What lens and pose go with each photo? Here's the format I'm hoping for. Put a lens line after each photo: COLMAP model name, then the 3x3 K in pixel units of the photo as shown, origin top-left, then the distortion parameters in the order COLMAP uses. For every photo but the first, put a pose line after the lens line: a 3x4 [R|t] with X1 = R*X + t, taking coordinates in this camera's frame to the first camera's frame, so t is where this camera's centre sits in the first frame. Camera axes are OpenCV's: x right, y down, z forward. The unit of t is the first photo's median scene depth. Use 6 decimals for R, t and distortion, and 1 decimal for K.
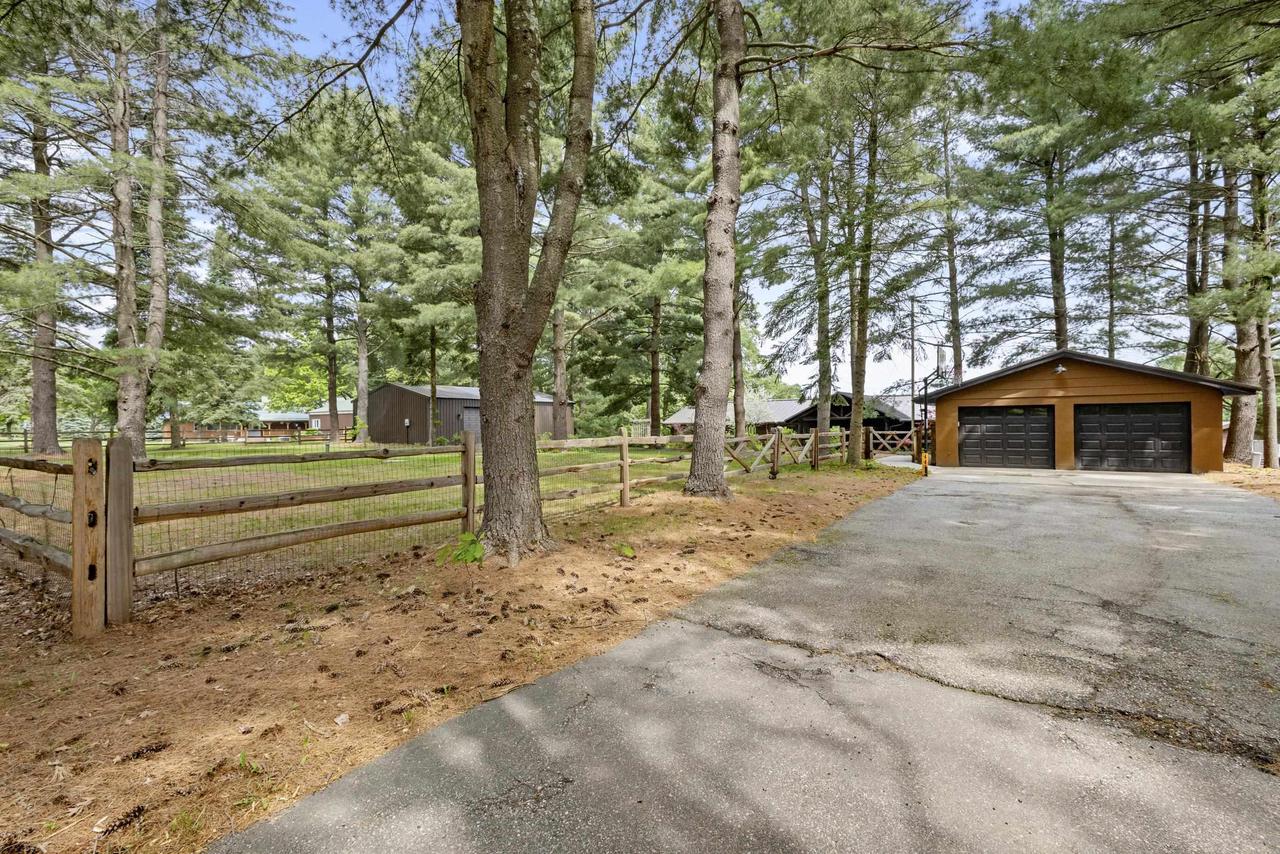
lens RADIAL K [[602.0, 0, 599.6], [0, 602.0, 425.1], [0, 0, 1]] dist [-0.001497, -0.000461]
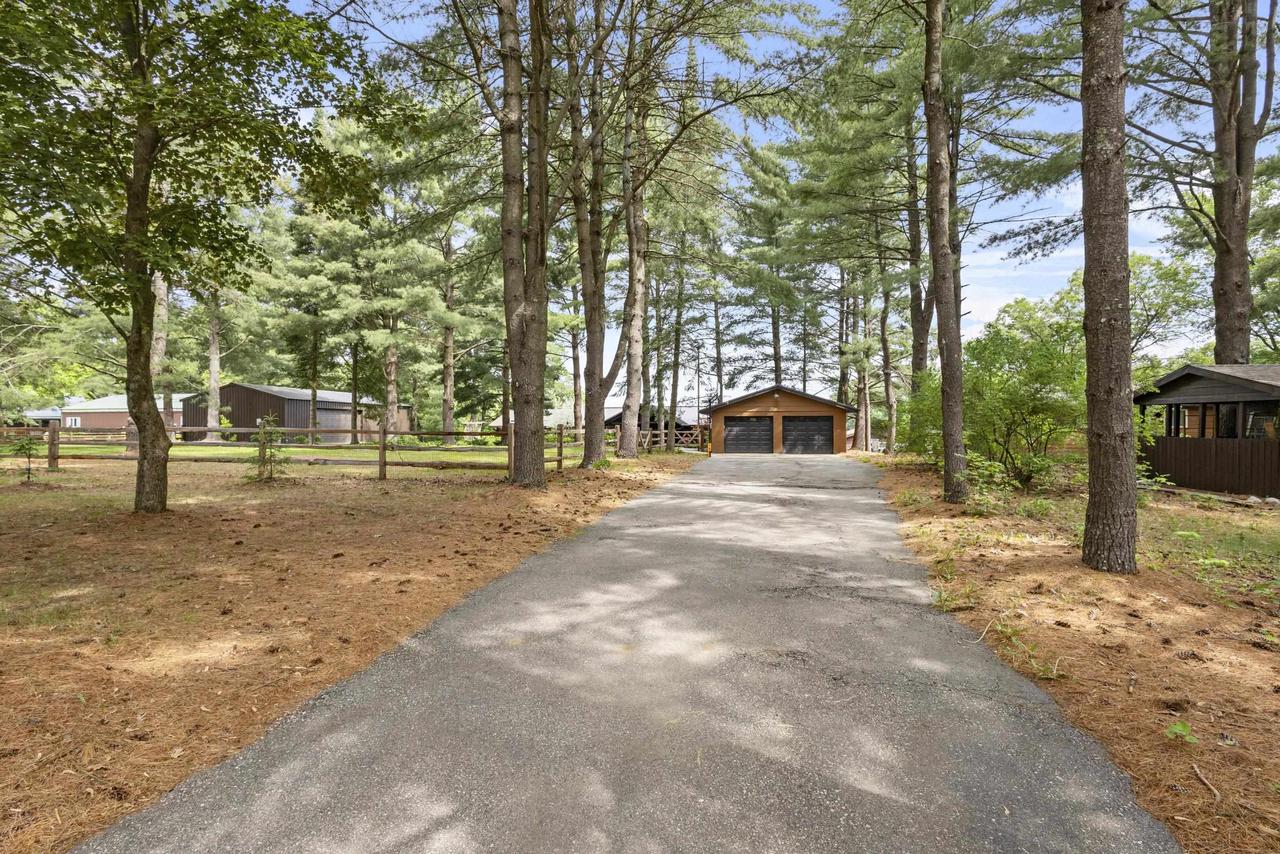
lens RADIAL K [[602.0, 0, 599.6], [0, 602.0, 425.1], [0, 0, 1]] dist [-0.001497, -0.000461]
pose [[0.935209, 0.009568, 0.353966, -0.217063], [-0.006903, 0.999938, -0.008790, 0.007568], [-0.354028, 0.005777, 0.935217, -0.298316]]
